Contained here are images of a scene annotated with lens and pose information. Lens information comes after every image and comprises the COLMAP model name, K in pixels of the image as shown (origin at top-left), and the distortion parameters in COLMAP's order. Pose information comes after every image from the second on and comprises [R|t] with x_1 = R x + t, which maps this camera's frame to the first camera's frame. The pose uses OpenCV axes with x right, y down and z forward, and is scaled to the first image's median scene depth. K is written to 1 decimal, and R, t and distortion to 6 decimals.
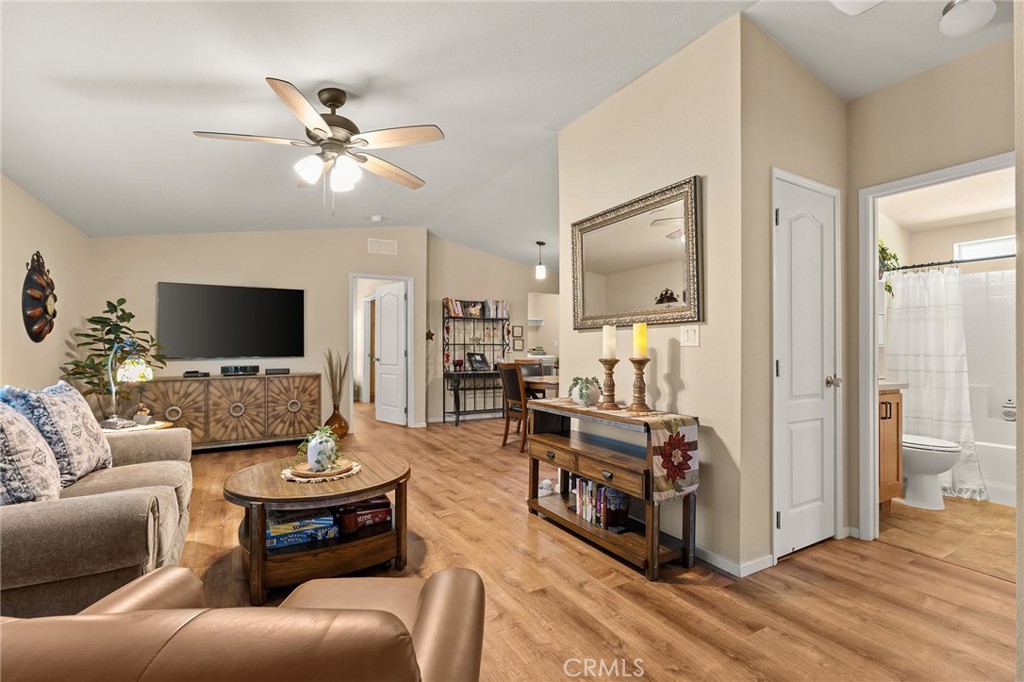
lens RADIAL K [[472.2, 0, 487.0], [0, 472.2, 342.4], [0, 0, 1]] dist [-0.015332, 0.000092]
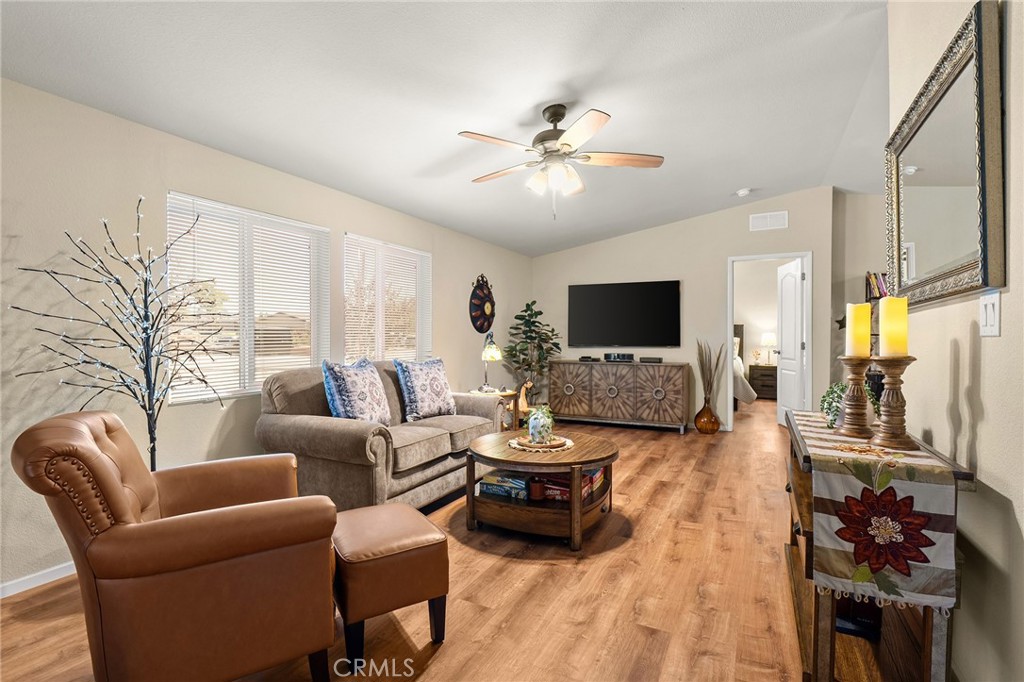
lens RADIAL K [[472.2, 0, 498.2], [0, 472.2, 337.5], [0, 0, 1]] dist [-0.015332, 0.000092]
pose [[0.555353, 0.004125, -0.831604, 0.542882], [0.003540, 0.999967, 0.007324, 0.003916], [0.831607, -0.007012, 0.555320, 0.266935]]
